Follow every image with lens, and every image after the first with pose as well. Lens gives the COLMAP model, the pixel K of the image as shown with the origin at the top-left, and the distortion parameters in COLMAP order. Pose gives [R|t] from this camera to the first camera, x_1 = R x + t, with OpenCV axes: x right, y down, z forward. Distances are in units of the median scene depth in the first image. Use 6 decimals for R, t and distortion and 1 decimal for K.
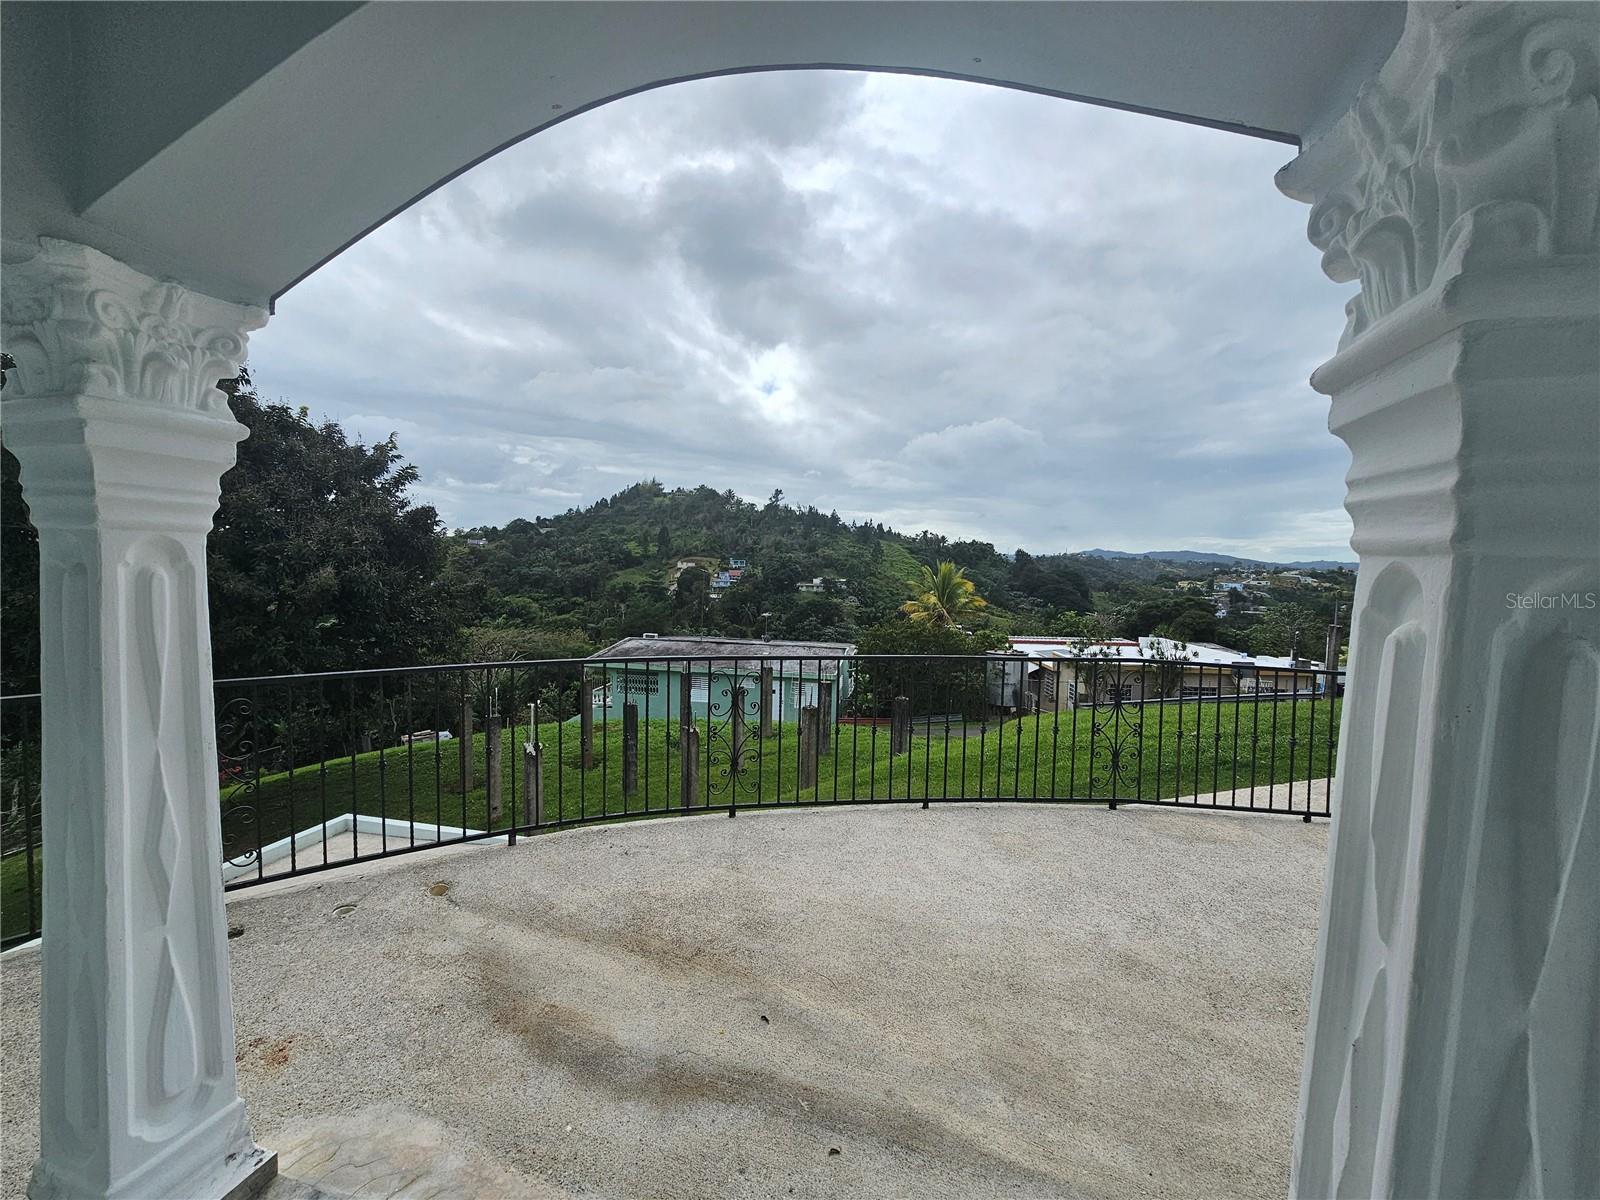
lens RADIAL K [[652.3, 0, 795.7], [0, 652.3, 599.5], [0, 0, 1]] dist [-0.000732, -0.000416]
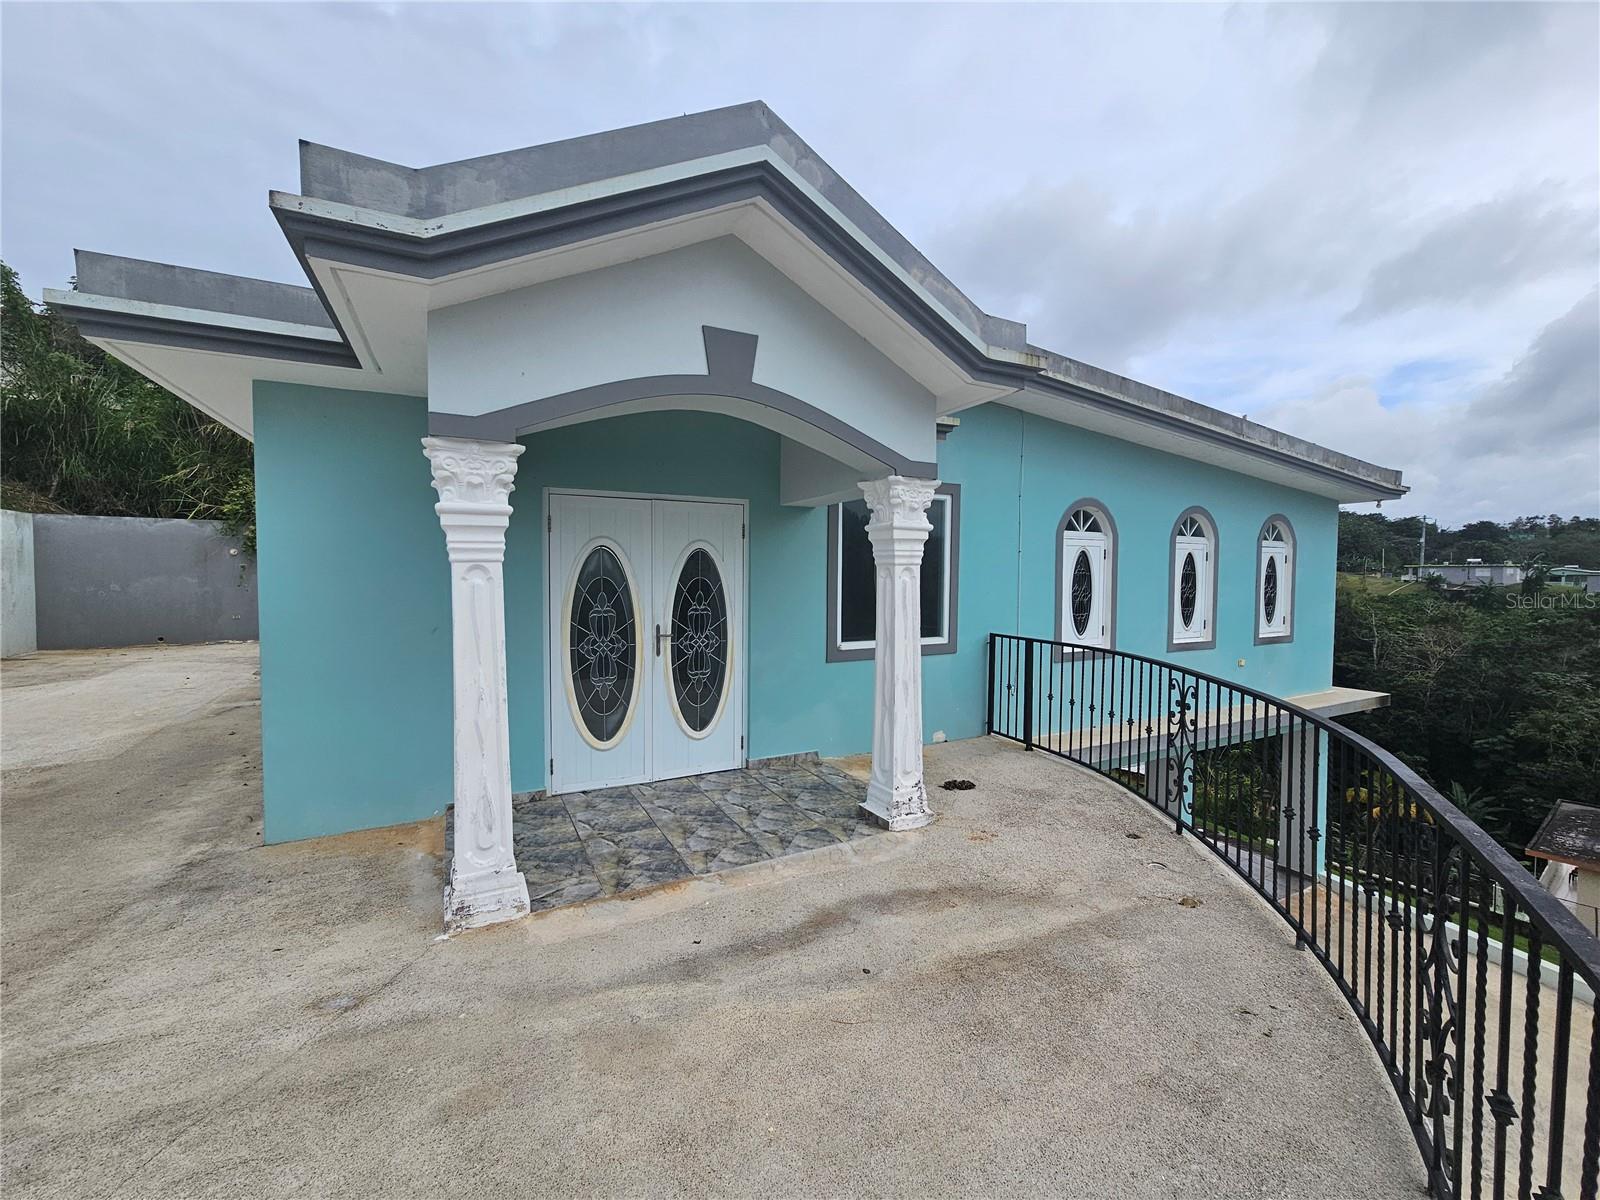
lens RADIAL K [[652.3, 0, 795.7], [0, 652.3, 599.5], [0, 0, 1]] dist [-0.000732, -0.000416]
pose [[-0.698996, 0.003089, -0.715119, 0.092893], [-0.063088, 0.995825, 0.065967, -0.008452], [0.712337, 0.091226, -0.695883, 0.188099]]
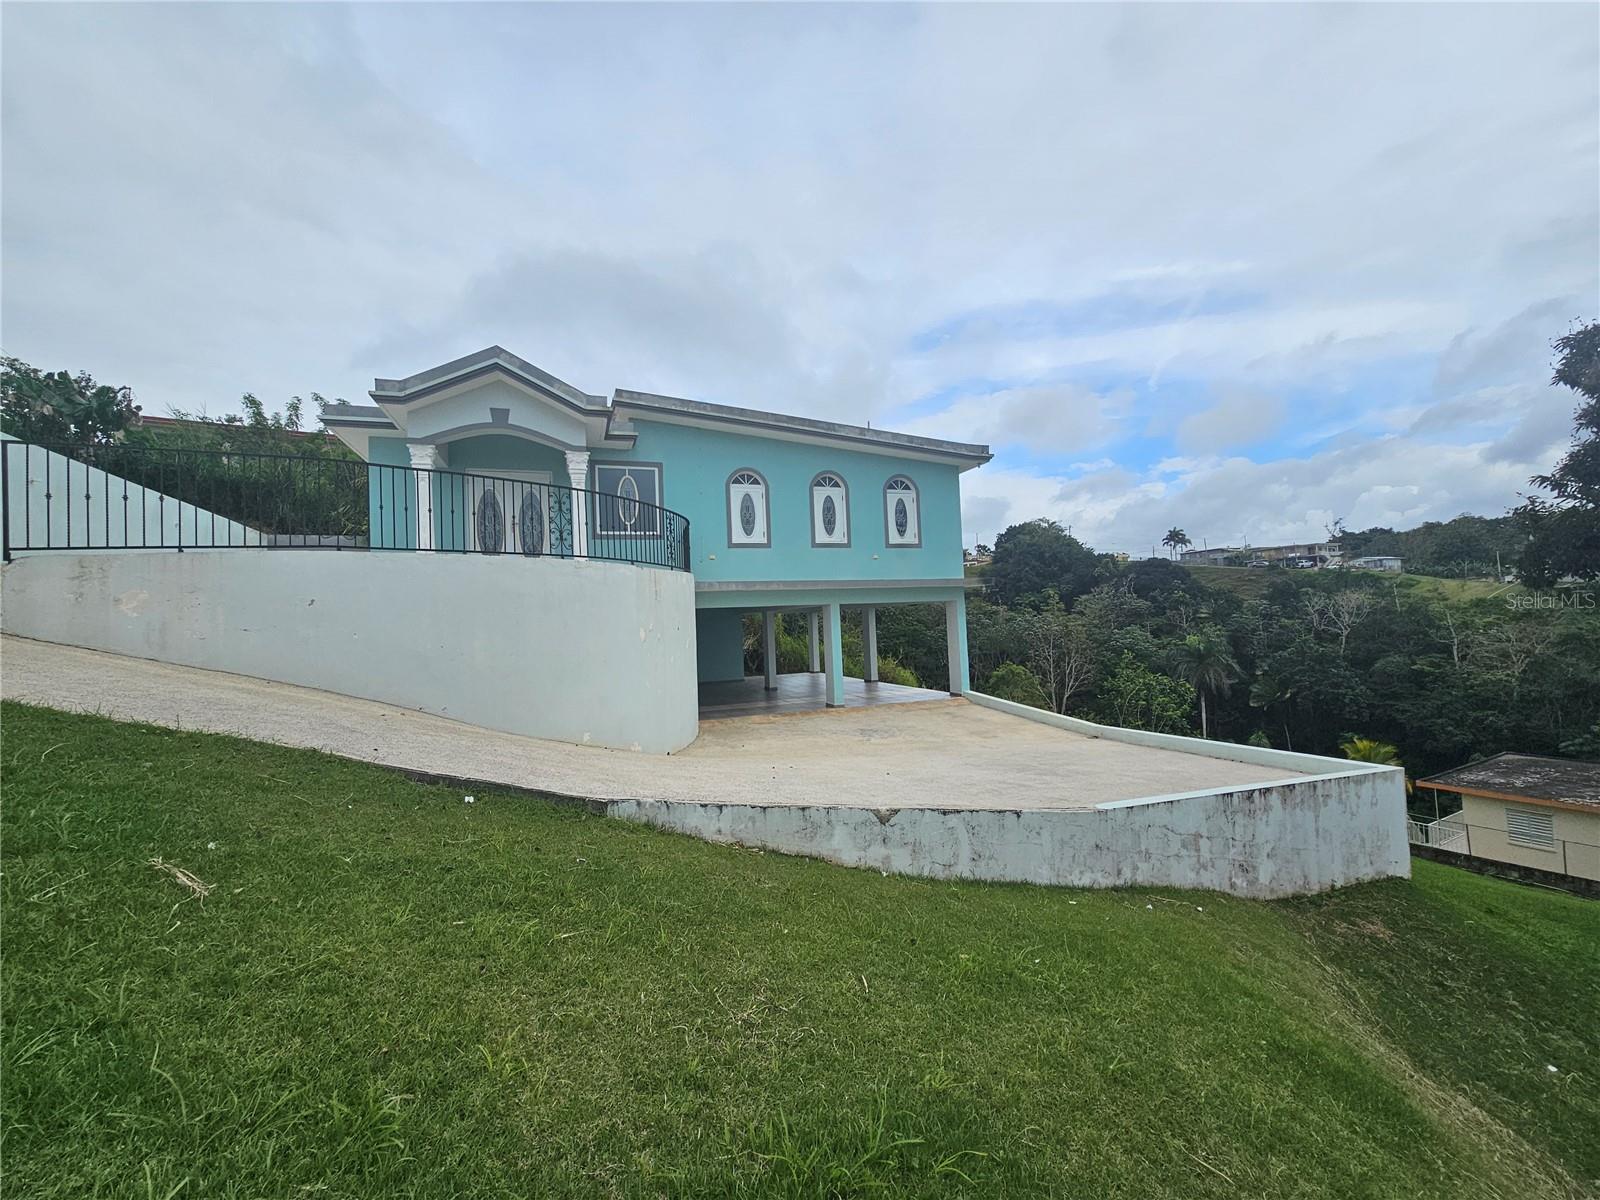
lens RADIAL K [[652.3, 0, 795.7], [0, 652.3, 599.5], [0, 0, 1]] dist [-0.000732, -0.000416]
pose [[-0.789674, -0.010353, -0.613439, 0.121740], [-0.011937, 0.999928, -0.001510, 0.089885], [0.613410, 0.006131, -0.789741, 0.625224]]
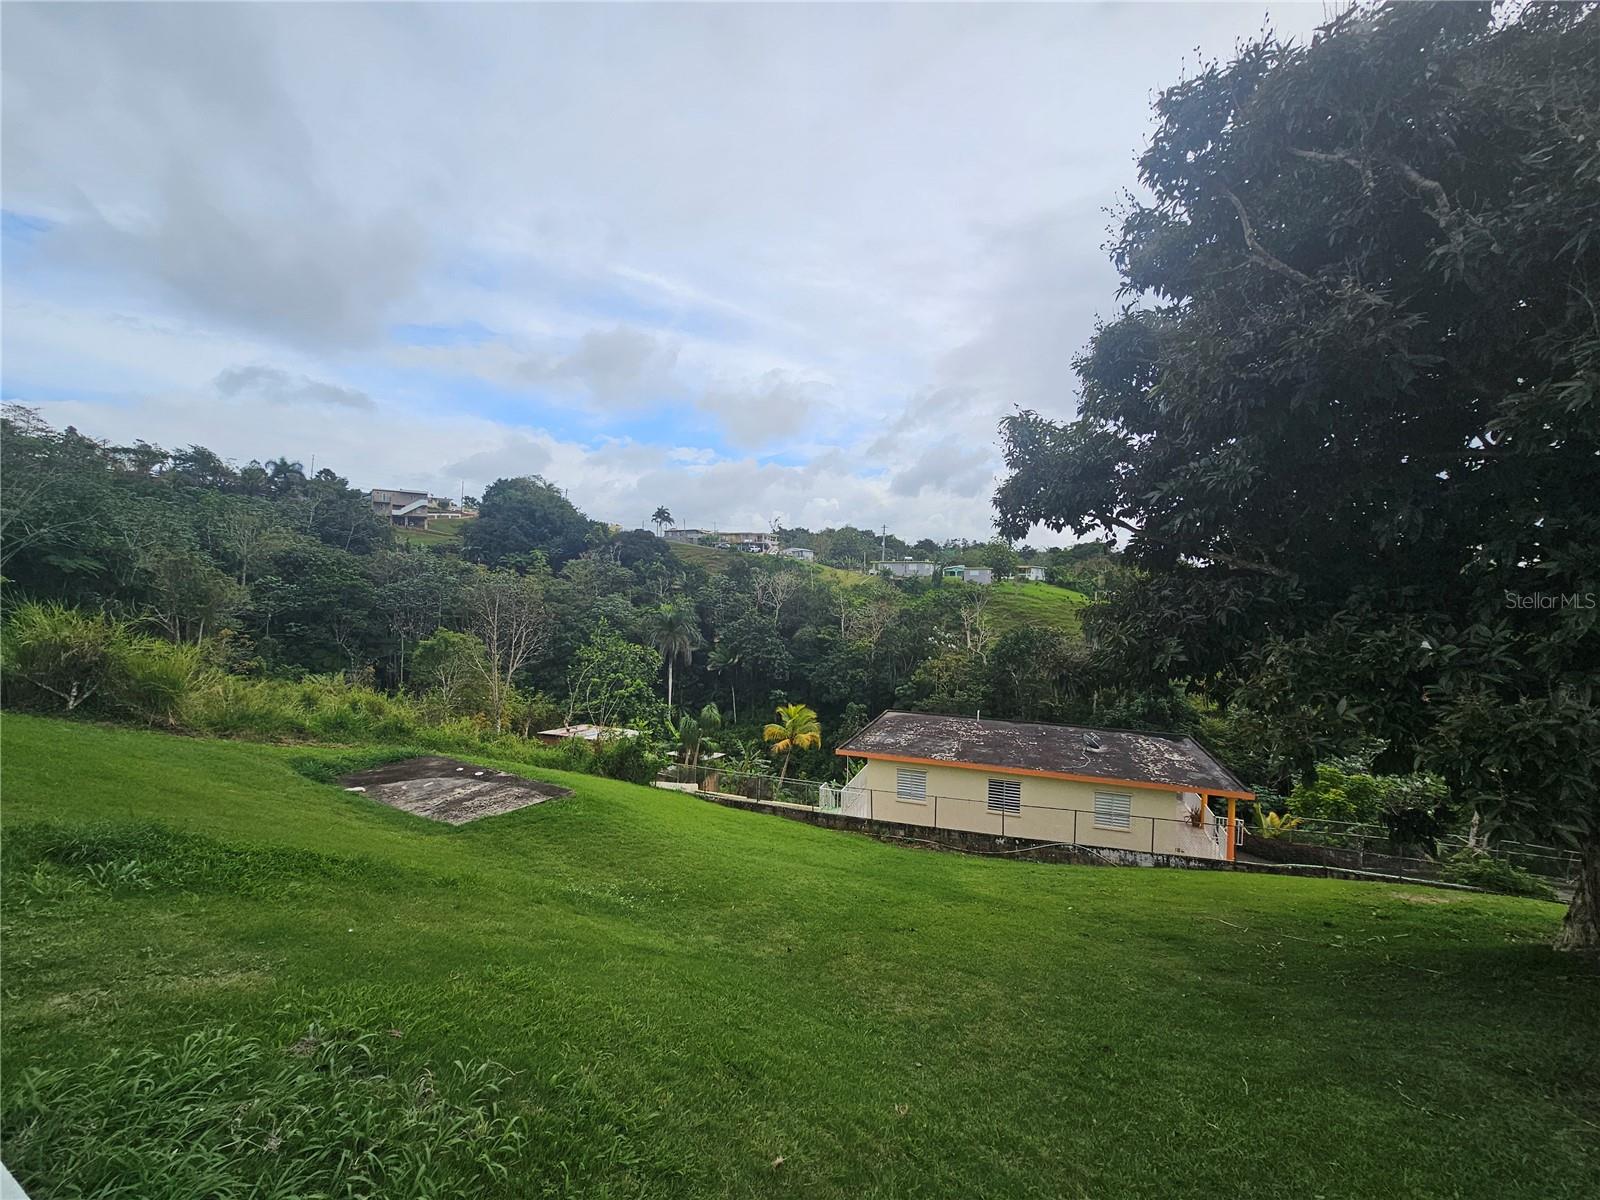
lens RADIAL K [[652.3, 0, 795.7], [0, 652.3, 599.5], [0, 0, 1]] dist [-0.000732, -0.000416]
pose [[-0.176693, -0.001416, -0.984265, -0.373779], [-0.080231, 0.996692, 0.012969, 0.127376], [0.980991, 0.081260, -0.176223, 0.482205]]
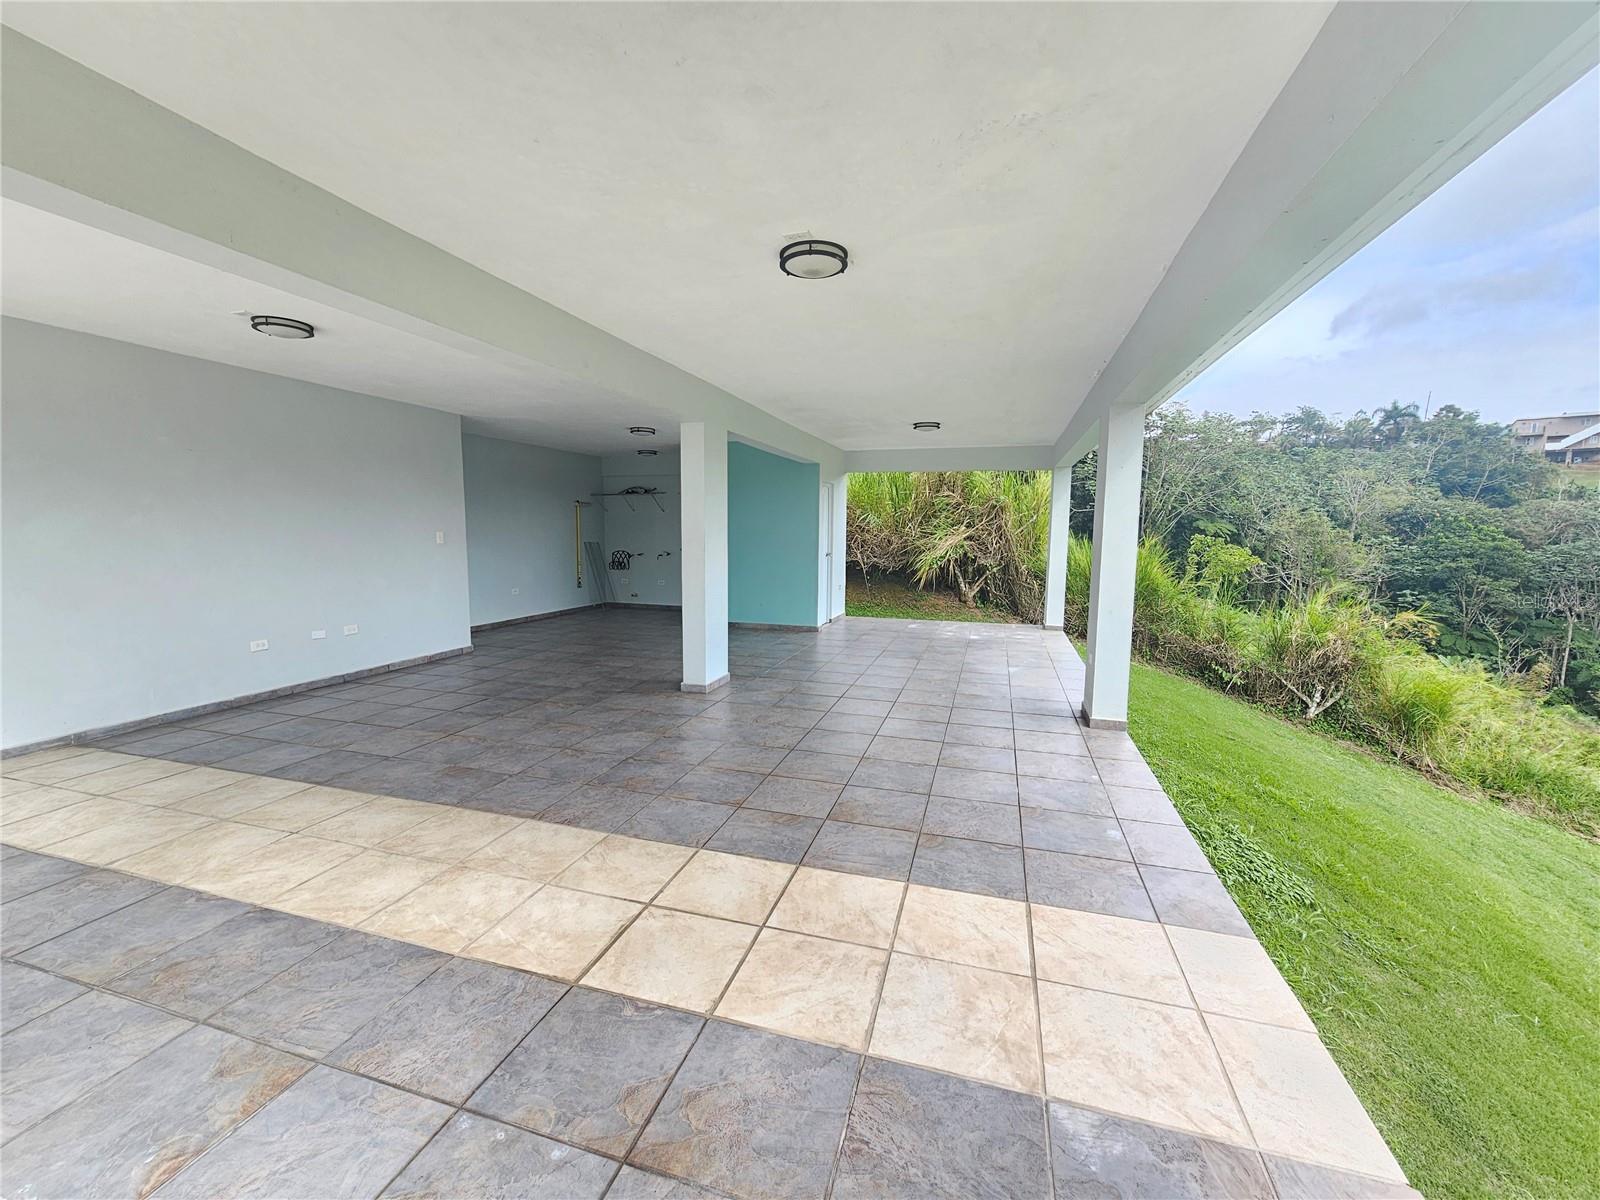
lens RADIAL K [[652.3, 0, 795.7], [0, 652.3, 599.5], [0, 0, 1]] dist [-0.000732, -0.000416]
pose [[-0.999474, -0.026870, -0.018159, -0.458897], [-0.029558, 0.985158, 0.169084, 0.130224], [0.013346, 0.169532, -0.985434, 0.140921]]
